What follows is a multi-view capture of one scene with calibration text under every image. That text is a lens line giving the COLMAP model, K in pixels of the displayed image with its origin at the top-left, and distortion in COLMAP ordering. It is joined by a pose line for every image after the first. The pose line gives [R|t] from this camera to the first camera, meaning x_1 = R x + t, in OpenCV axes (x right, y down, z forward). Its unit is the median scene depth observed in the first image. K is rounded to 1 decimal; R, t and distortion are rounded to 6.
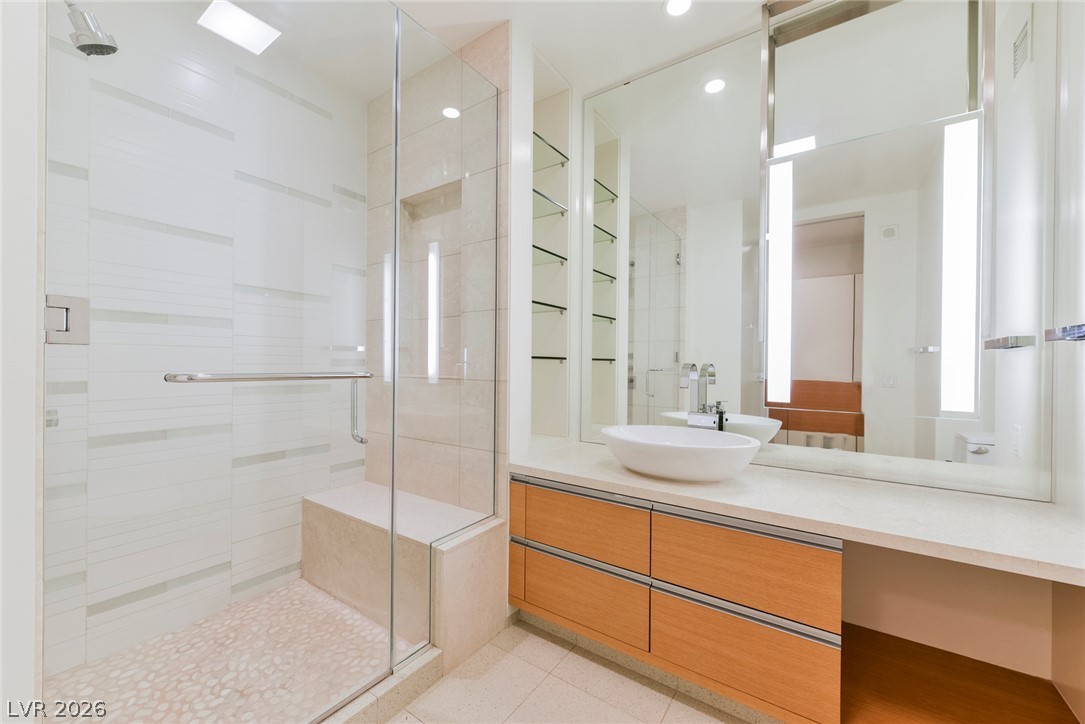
lens RADIAL K [[424.1, 0, 546.5], [0, 424.1, 363.3], [0, 0, 1]] dist [0.006823, -0.003122]
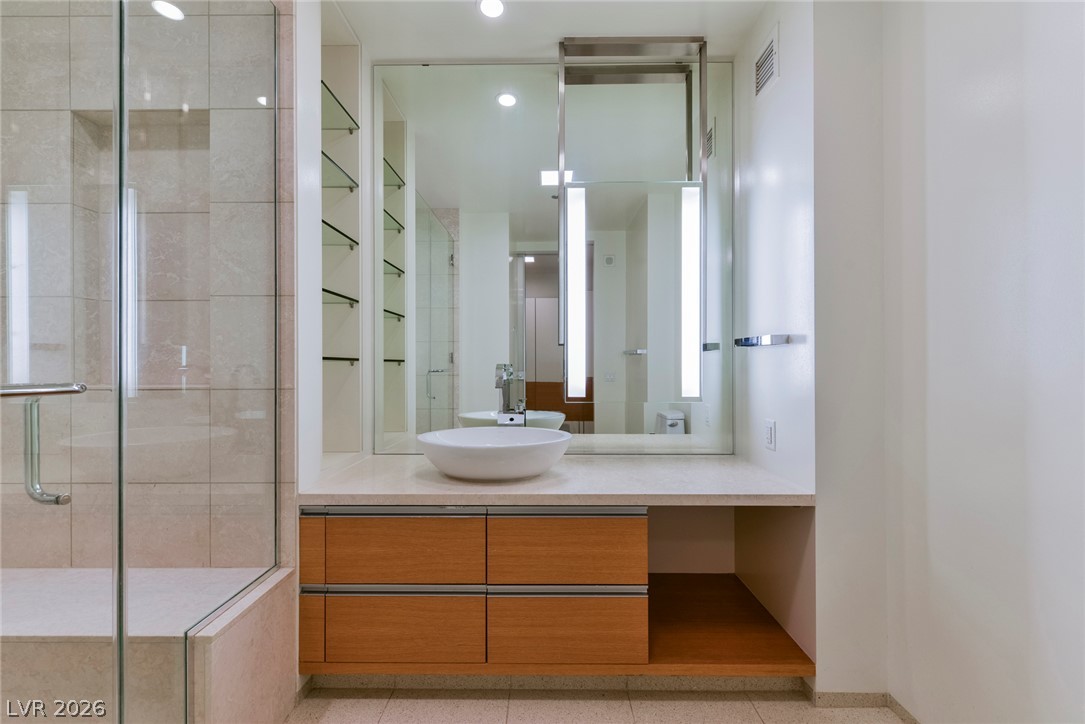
lens RADIAL K [[424.1, 0, 546.3], [0, 424.1, 363.4], [0, 0, 1]] dist [0.006823, -0.003122]
pose [[0.828392, -0.009490, 0.560068, -0.145777], [0.010512, 0.999944, 0.001396, -0.000842], [-0.560050, 0.004731, 0.828445, 0.095629]]
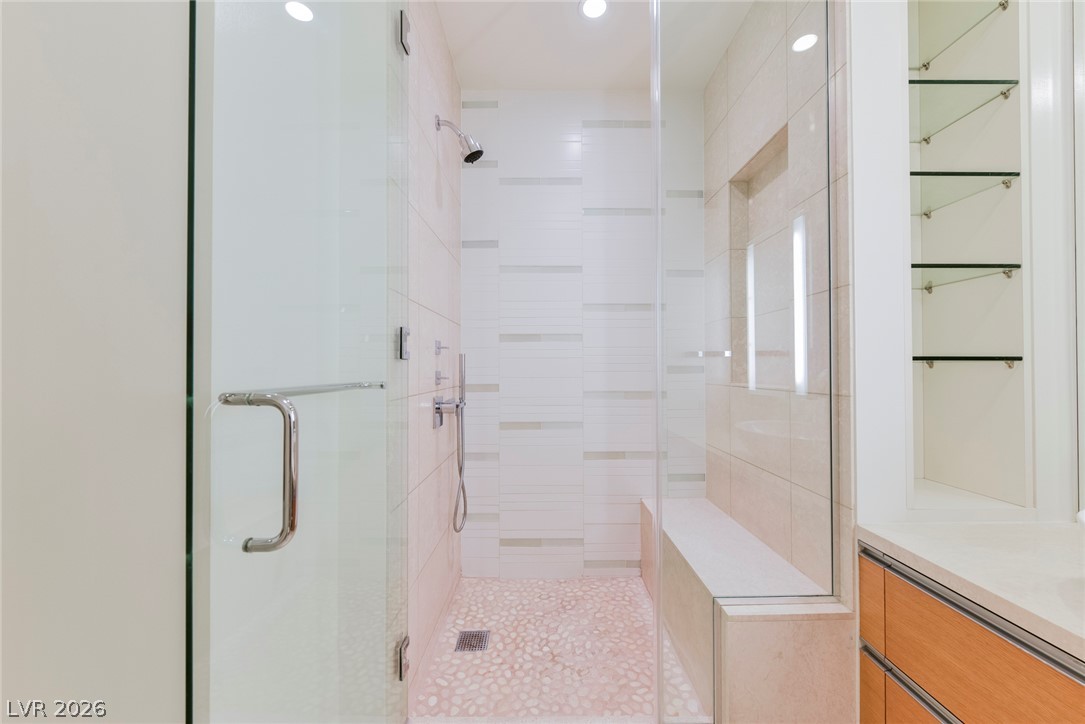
lens RADIAL K [[424.1, 0, 546.2], [0, 424.1, 364.2], [0, 0, 1]] dist [0.006823, -0.003122]
pose [[0.569272, -0.018443, -0.821943, 0.177210], [0.006879, 0.999820, -0.017671, 0.001344], [0.822121, 0.004405, 0.569296, 0.247317]]
